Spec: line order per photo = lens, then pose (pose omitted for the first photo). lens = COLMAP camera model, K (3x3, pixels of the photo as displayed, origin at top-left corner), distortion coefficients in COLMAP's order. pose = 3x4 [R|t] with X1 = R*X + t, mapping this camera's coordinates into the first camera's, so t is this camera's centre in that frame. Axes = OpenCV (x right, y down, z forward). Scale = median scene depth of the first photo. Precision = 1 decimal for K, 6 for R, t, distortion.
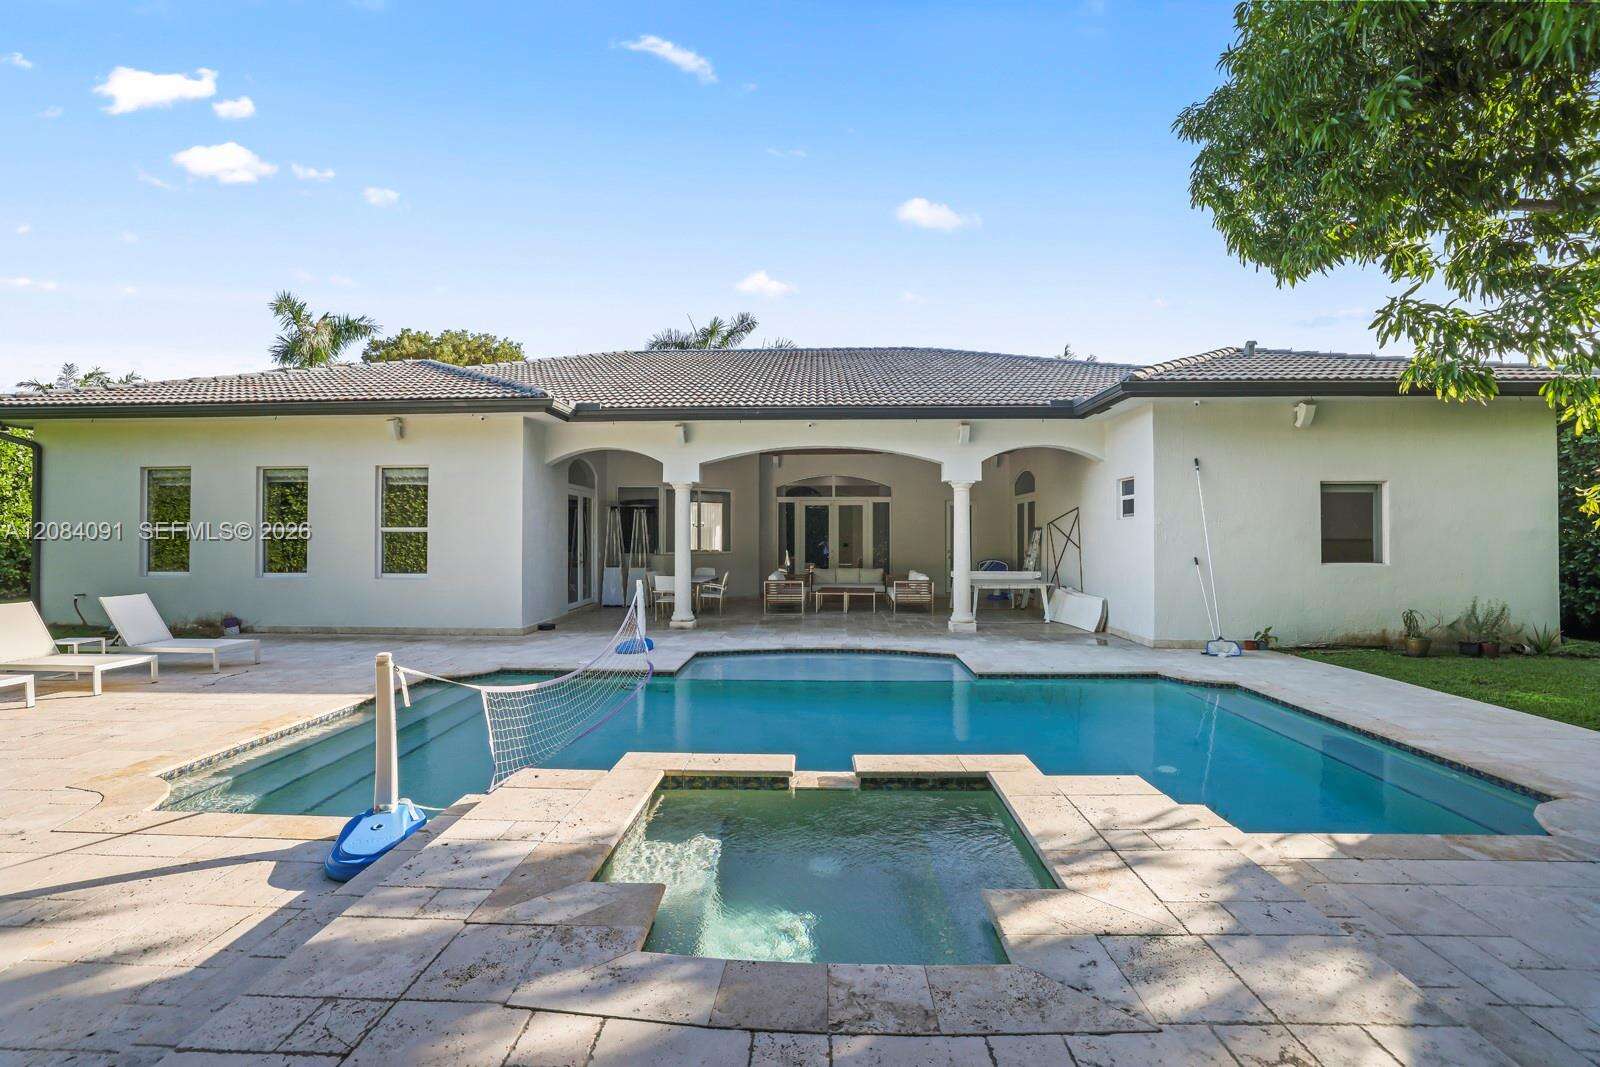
lens RADIAL K [[691.4, 0, 796.2], [0, 691.4, 537.4], [0, 0, 1]] dist [-0.050110, 0.017301]
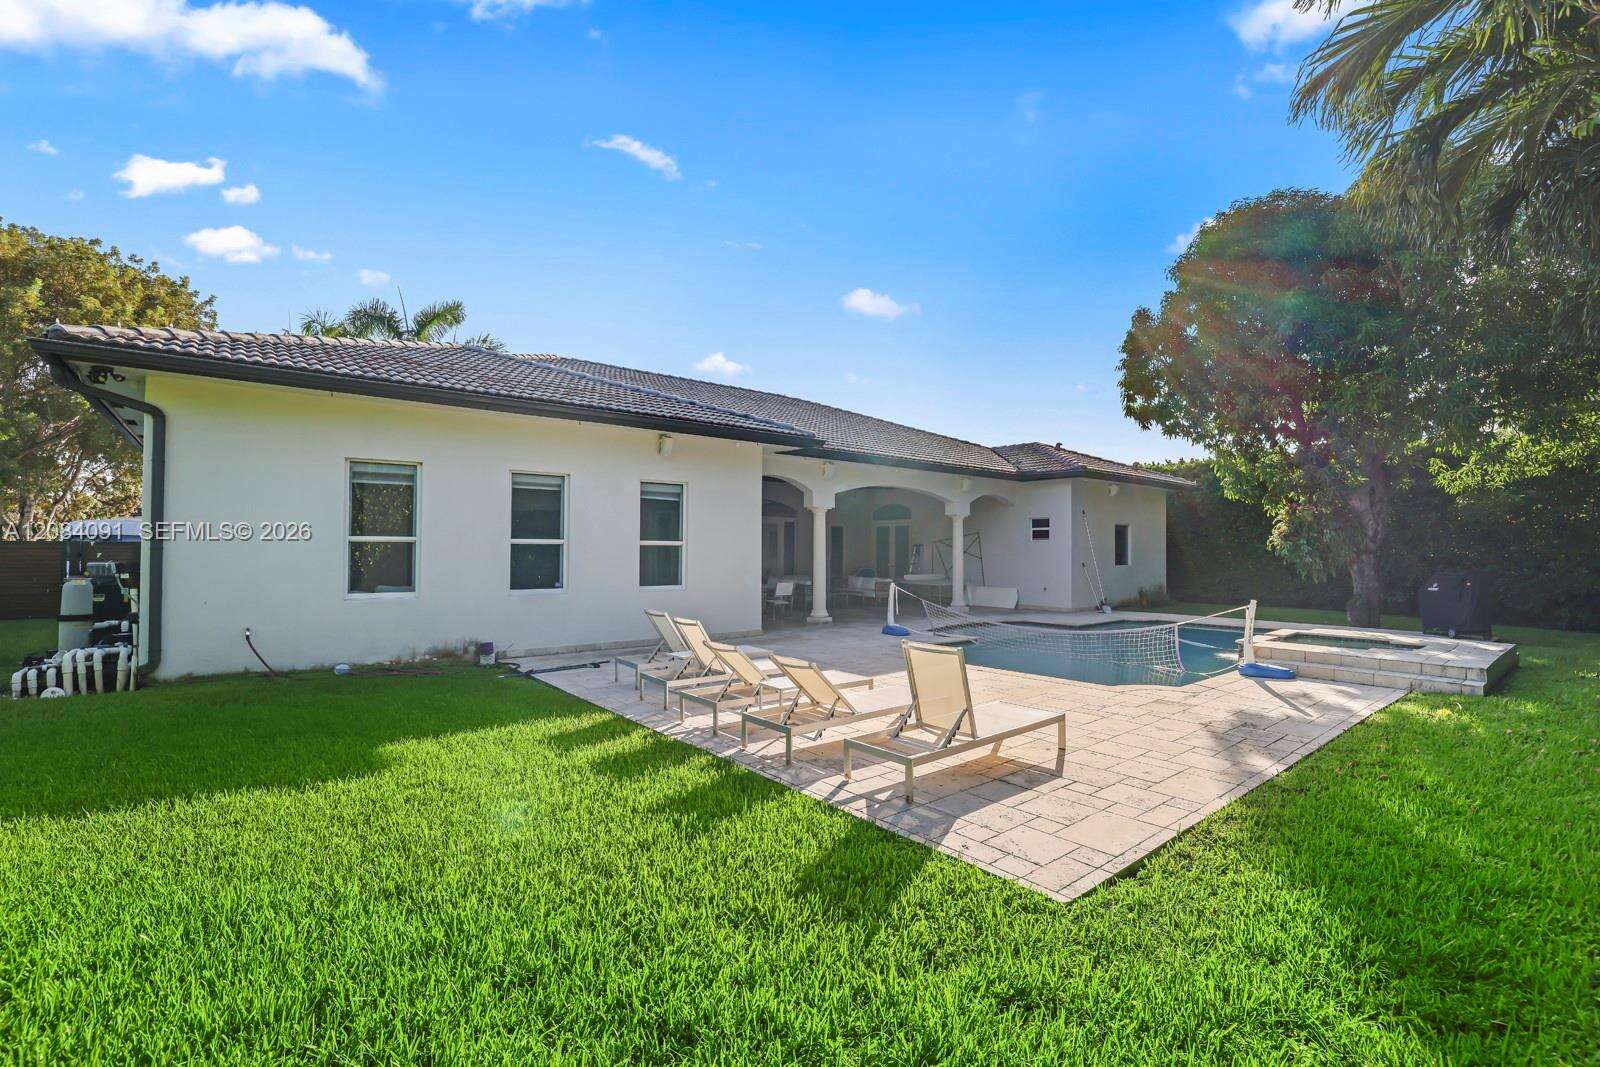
lens RADIAL K [[691.4, 0, 796.2], [0, 691.4, 537.4], [0, 0, 1]] dist [-0.050110, 0.017301]
pose [[0.760059, 0.015487, 0.649670, -1.092052], [-0.007093, 0.999854, -0.015537, -0.005646], [-0.649816, 0.007201, 0.760058, 0.071893]]
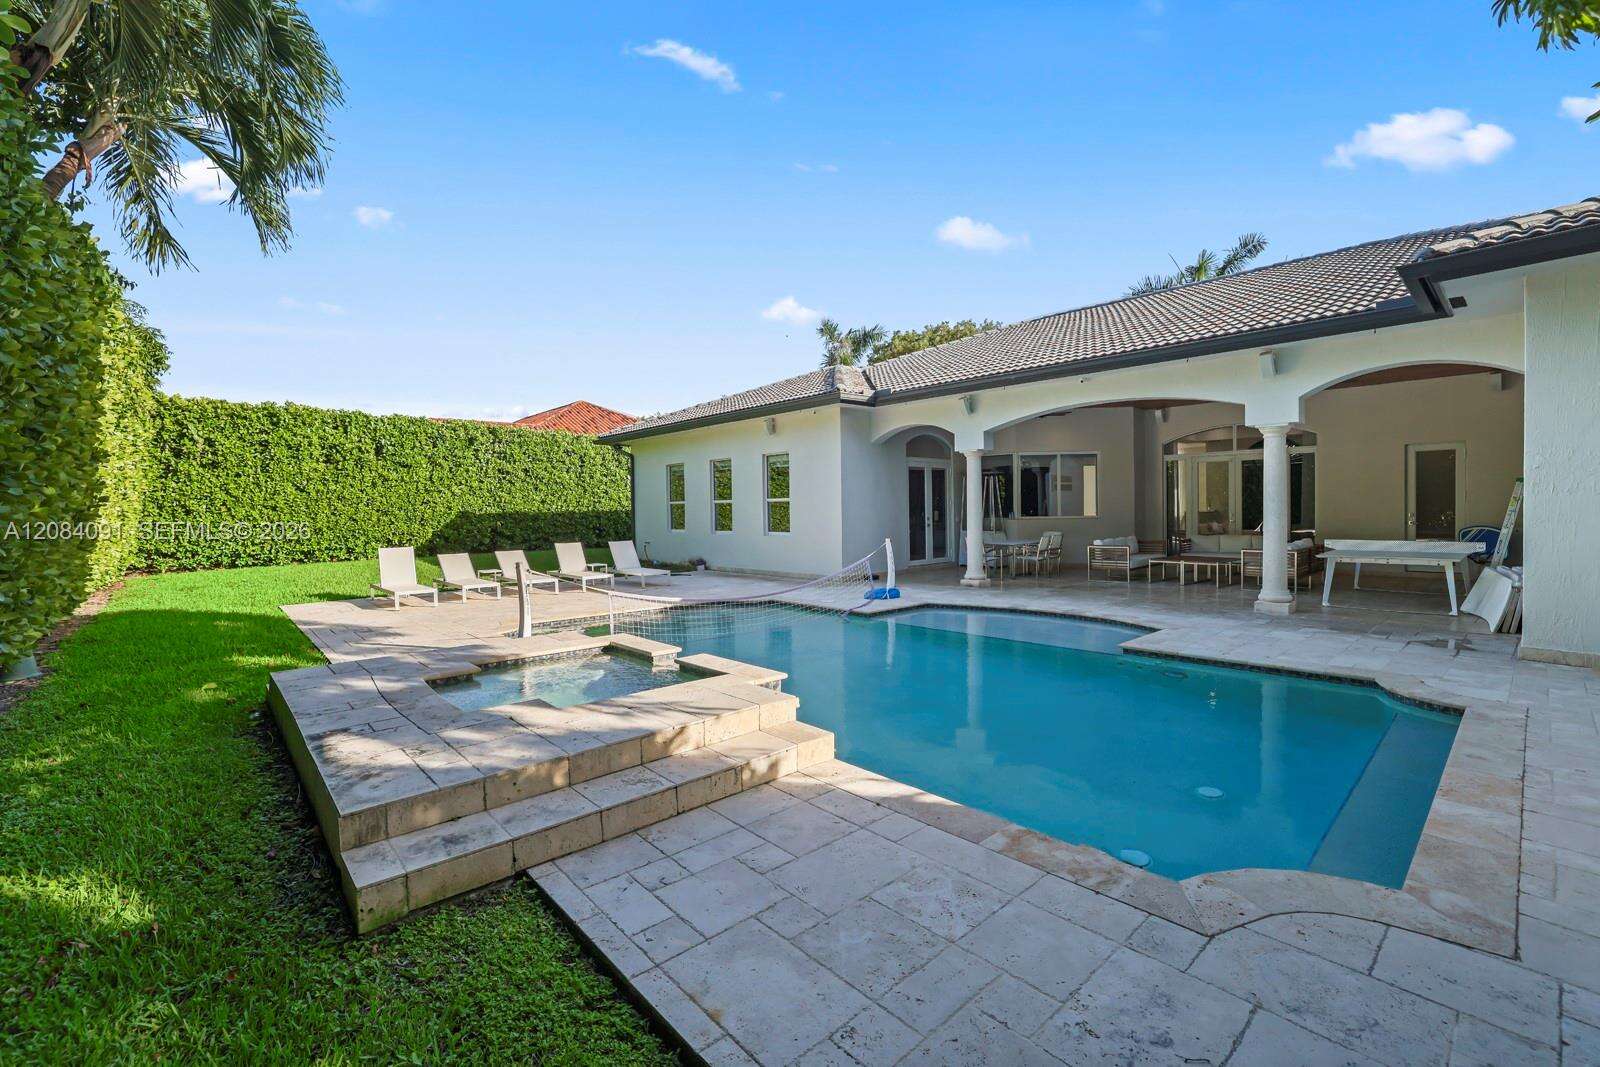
lens RADIAL K [[691.4, 0, 796.2], [0, 691.4, 537.4], [0, 0, 1]] dist [-0.050110, 0.017301]
pose [[0.694297, 0.017488, -0.719476, 0.447029], [0.015522, 0.999108, 0.039263, 0.009813], [0.719521, -0.038427, 0.693407, 0.060608]]
